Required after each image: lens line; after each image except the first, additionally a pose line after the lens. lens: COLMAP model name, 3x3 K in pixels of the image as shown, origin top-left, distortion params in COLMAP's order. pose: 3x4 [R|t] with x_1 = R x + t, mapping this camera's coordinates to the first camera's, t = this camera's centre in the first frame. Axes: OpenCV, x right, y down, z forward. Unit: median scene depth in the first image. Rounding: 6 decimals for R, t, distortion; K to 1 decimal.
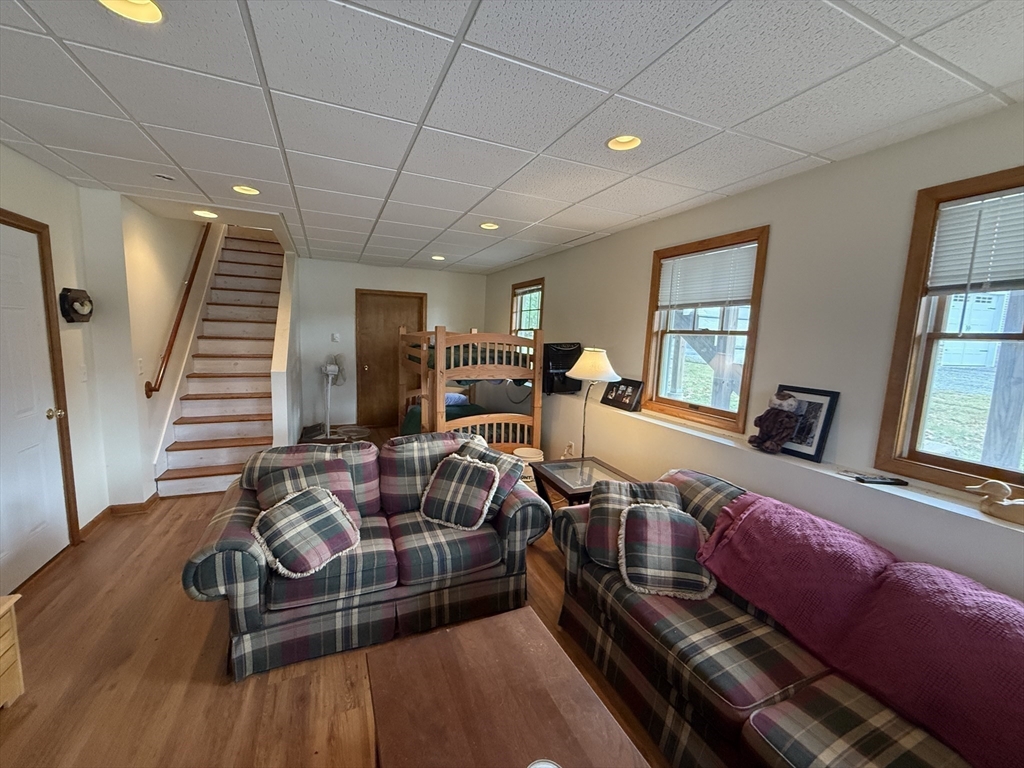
lens RADIAL K [[407.9, 0, 510.6], [0, 407.9, 383.7], [0, 0, 1]] dist [-0.002139, -0.000027]
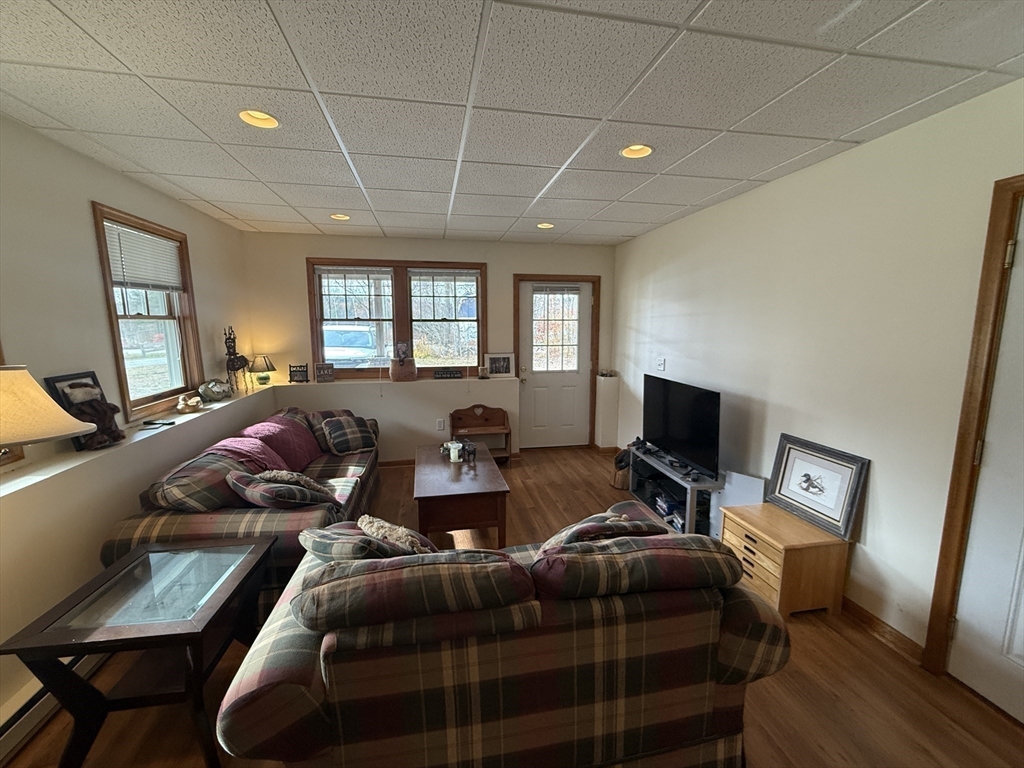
lens RADIAL K [[407.9, 0, 509.9], [0, 407.9, 383.2], [0, 0, 1]] dist [-0.002139, -0.000027]
pose [[-0.972891, -0.073208, 0.219370, -0.604641], [-0.011632, 0.962863, 0.269741, -0.293001], [-0.230971, 0.259877, -0.937612, 2.089577]]
